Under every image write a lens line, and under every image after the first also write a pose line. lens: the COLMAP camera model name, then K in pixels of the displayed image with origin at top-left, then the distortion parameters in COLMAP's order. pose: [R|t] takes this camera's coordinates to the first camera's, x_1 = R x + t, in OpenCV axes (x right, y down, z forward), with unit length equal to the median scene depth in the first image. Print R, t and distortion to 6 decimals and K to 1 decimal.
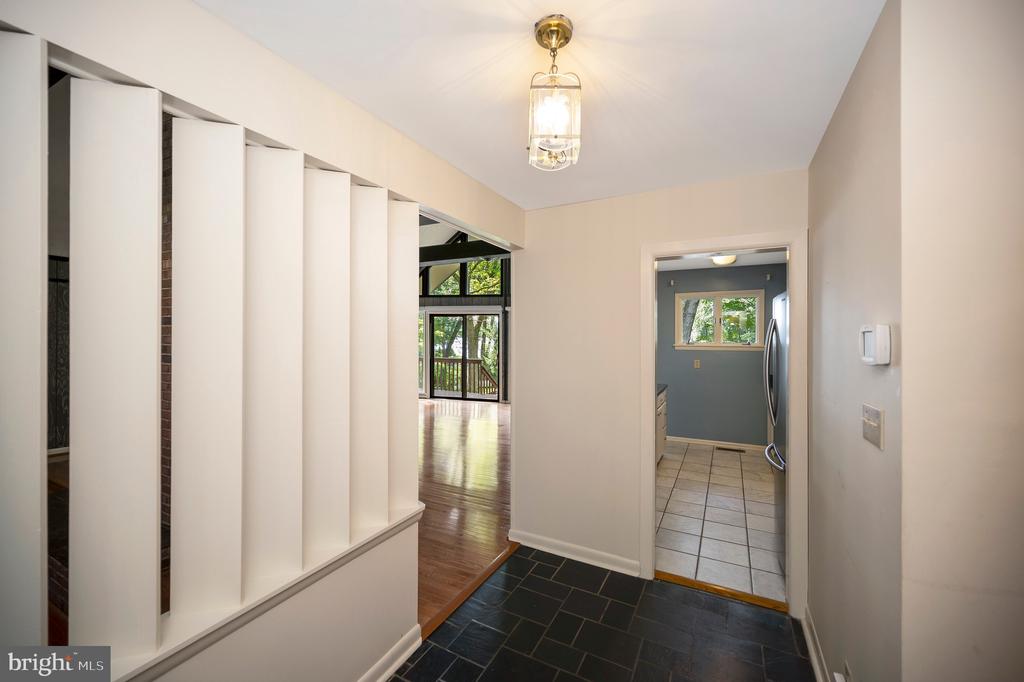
lens RADIAL K [[412.7, 0, 512.1], [0, 412.7, 326.9], [0, 0, 1]] dist [-0.000928, -0.000065]
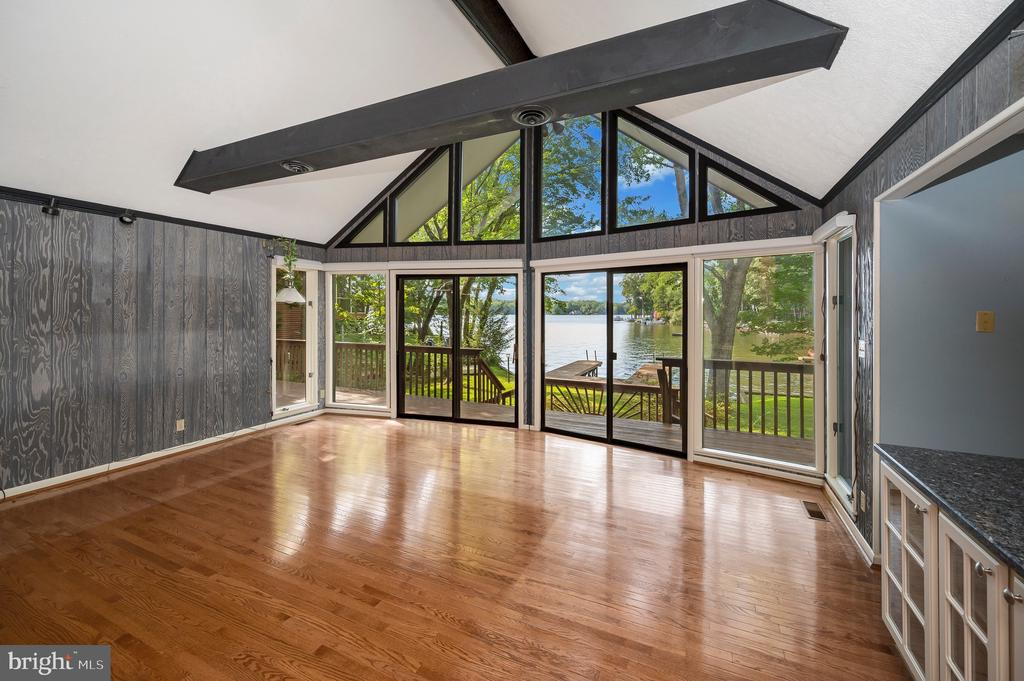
lens RADIAL K [[424.6, 0, 508.9], [0, 424.6, 308.9], [0, 0, 1]] dist [-0.001120, -0.000168]
pose [[0.999029, 0.001670, 0.044020, -0.063196], [-0.002170, 0.999934, 0.011293, 0.010883], [-0.043998, -0.011377, 0.998967, 0.369574]]
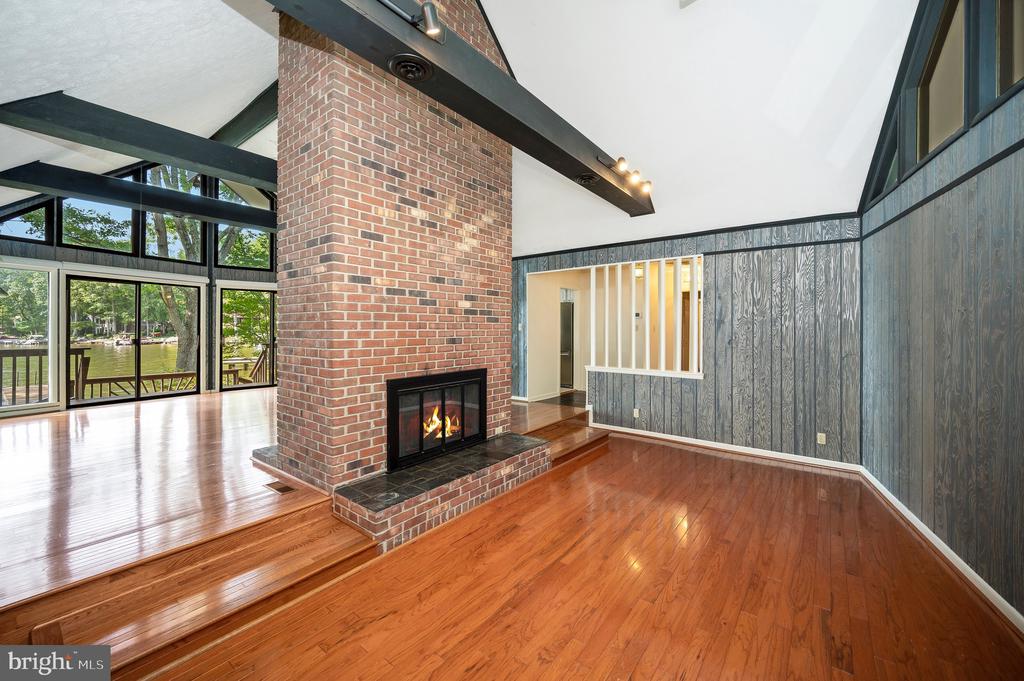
lens RADIAL K [[412.7, 0, 512.1], [0, 412.7, 326.4], [0, 0, 1]] dist [-0.000928, -0.000065]
pose [[0.171751, 0.003186, 0.985135, -0.678835], [-0.013765, 0.999905, -0.000834, 0.037971], [-0.985044, -0.013417, 0.171779, 0.214542]]
